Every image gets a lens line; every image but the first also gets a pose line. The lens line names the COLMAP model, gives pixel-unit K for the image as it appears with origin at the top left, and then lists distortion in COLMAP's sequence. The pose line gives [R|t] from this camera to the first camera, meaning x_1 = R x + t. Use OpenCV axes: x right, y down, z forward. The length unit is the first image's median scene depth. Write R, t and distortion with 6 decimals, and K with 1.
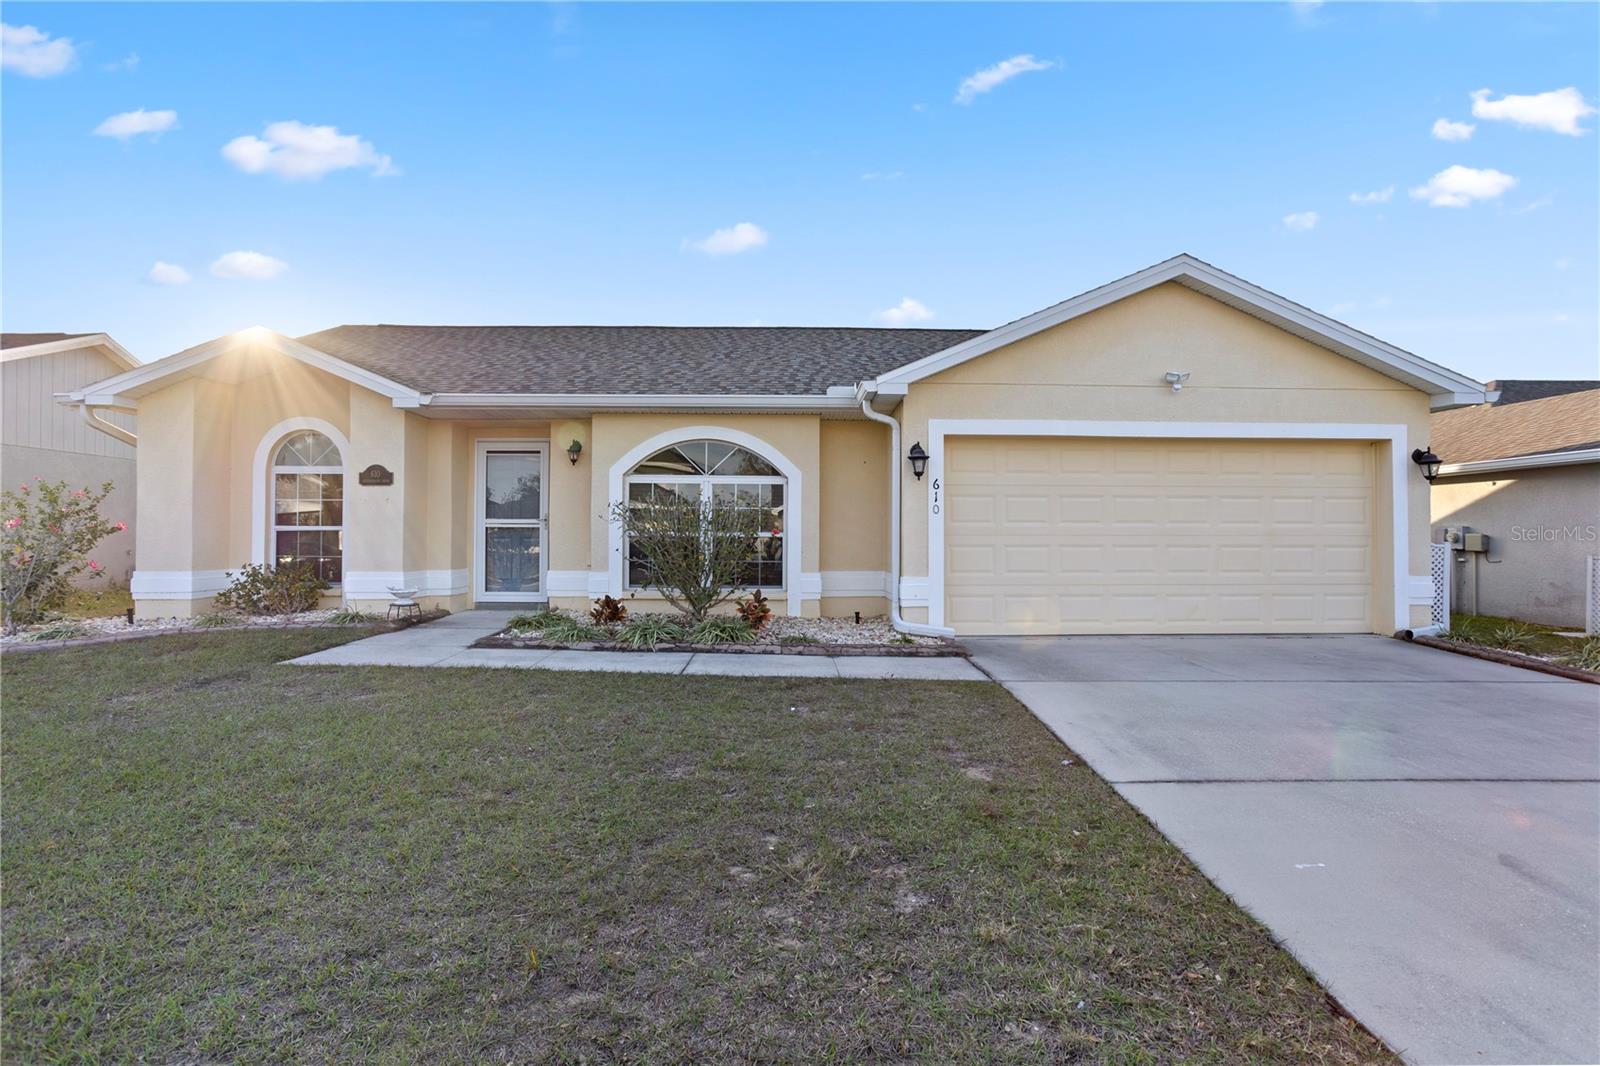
lens RADIAL K [[775.2, 0, 804.4], [0, 775.2, 525.3], [0, 0, 1]] dist [-0.053566, 0.031324]
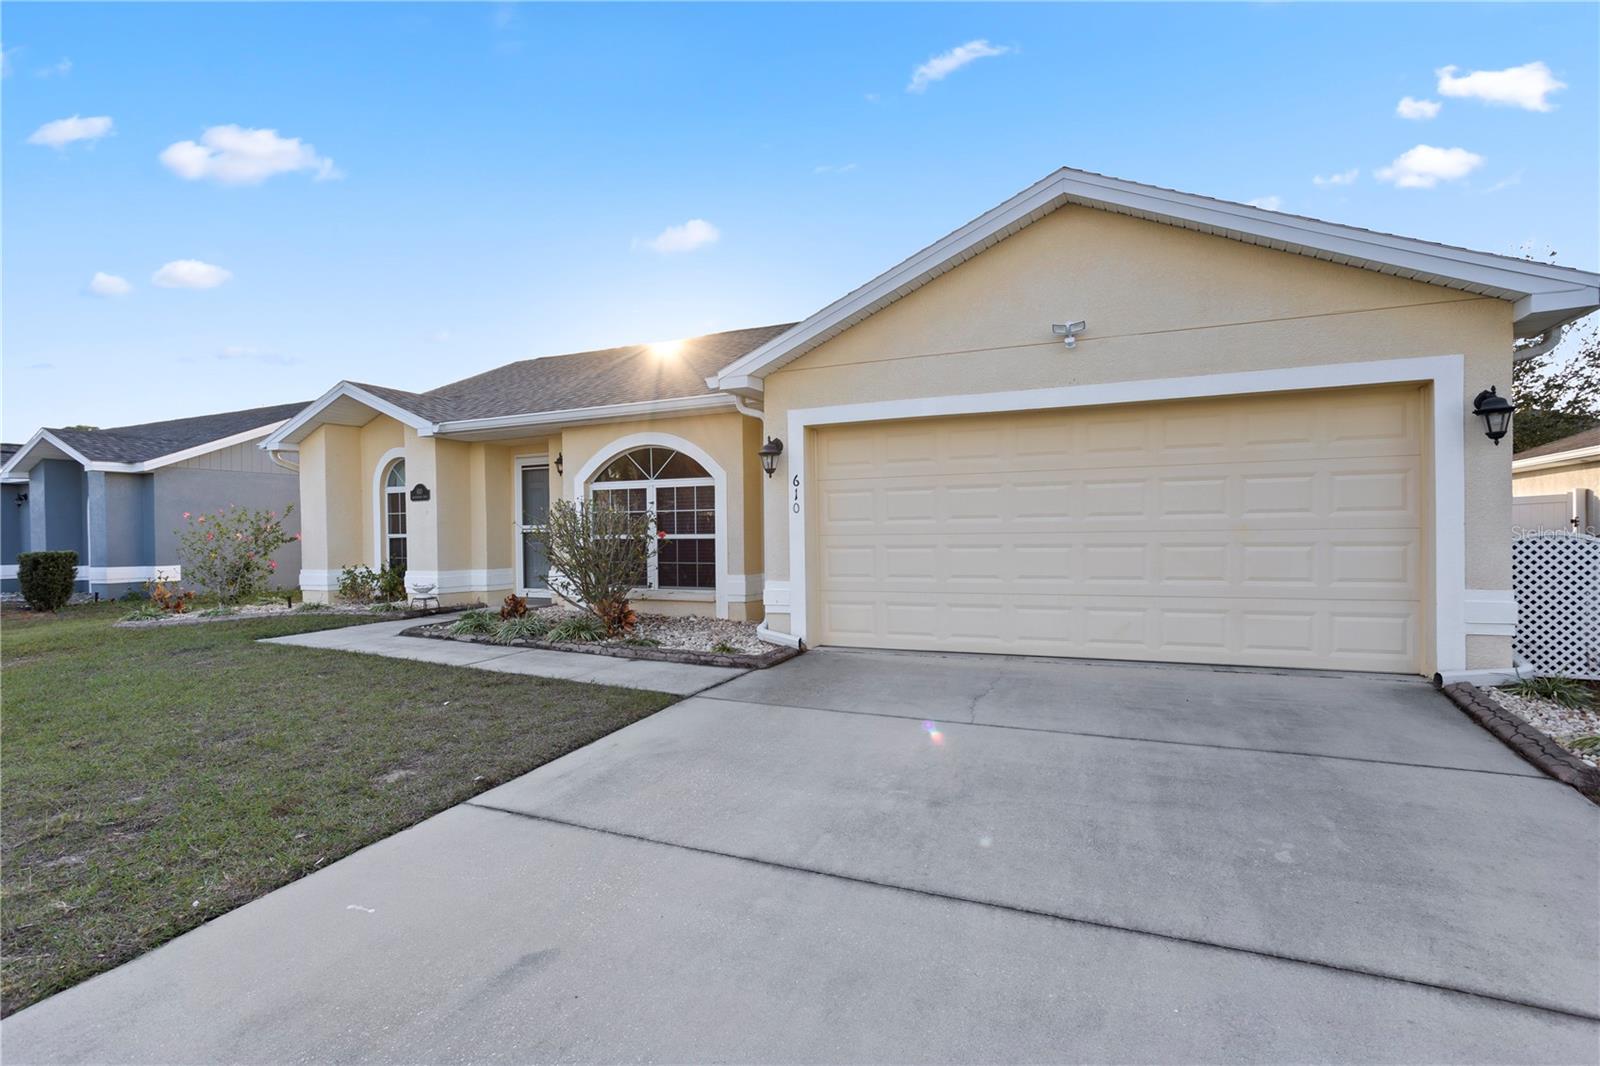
lens RADIAL K [[795.7, 0, 779.1], [0, 795.7, 536.7], [0, 0, 1]] dist [-0.030443, 0.000170]
pose [[0.889765, -0.012905, -0.456236, 0.563506], [0.023738, 0.999556, 0.018020, -0.003913], [0.455801, -0.026864, 0.889676, 0.141917]]
